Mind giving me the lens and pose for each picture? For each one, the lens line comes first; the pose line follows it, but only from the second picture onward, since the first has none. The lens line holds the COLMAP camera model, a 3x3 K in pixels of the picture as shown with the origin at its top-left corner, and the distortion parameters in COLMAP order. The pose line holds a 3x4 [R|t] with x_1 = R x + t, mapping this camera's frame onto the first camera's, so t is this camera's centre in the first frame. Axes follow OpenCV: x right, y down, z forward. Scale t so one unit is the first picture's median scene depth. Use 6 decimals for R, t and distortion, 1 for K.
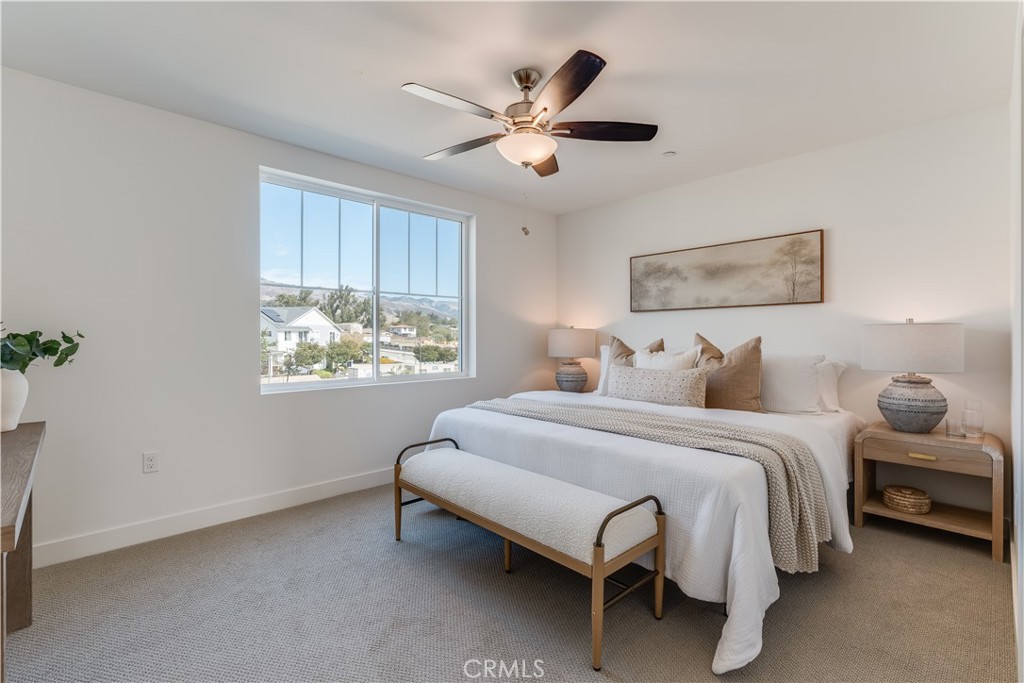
lens RADIAL K [[466.4, 0, 497.4], [0, 466.4, 332.6], [0, 0, 1]] dist [-0.010682, 0.003853]
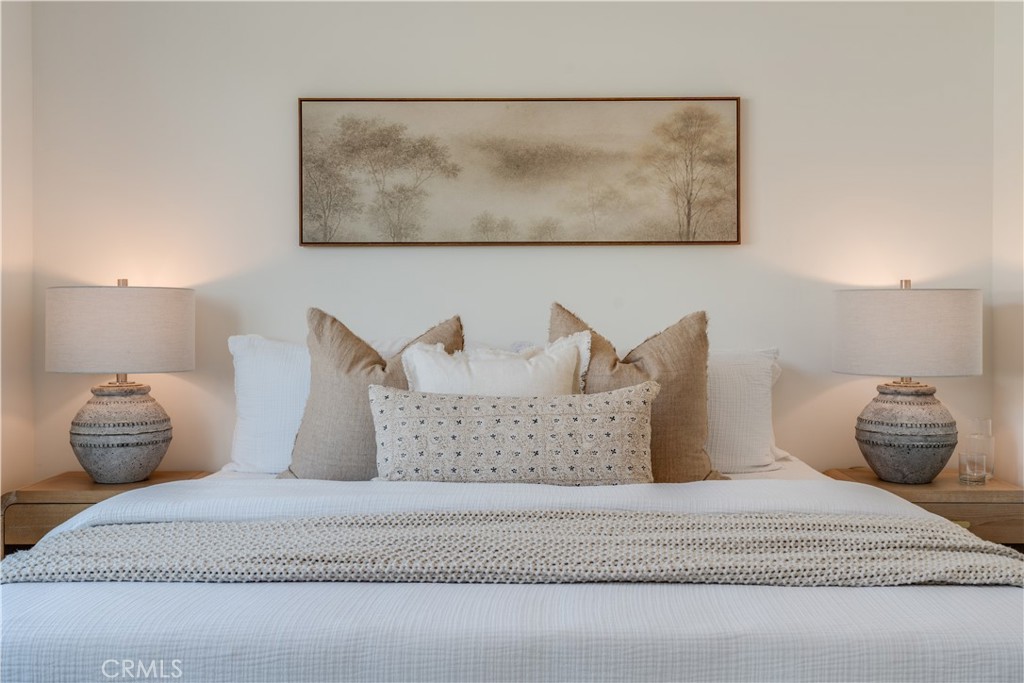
lens RADIAL K [[1075.3, 0, 511.9], [0, 1075.3, 308.8], [0, 0, 1]] dist [0.007999, 0.000000]
pose [[0.670464, 0.003263, 0.741935, -0.302722], [-0.007611, 0.999968, 0.002480, 0.003930], [-0.741903, -0.007309, 0.670467, 0.375717]]
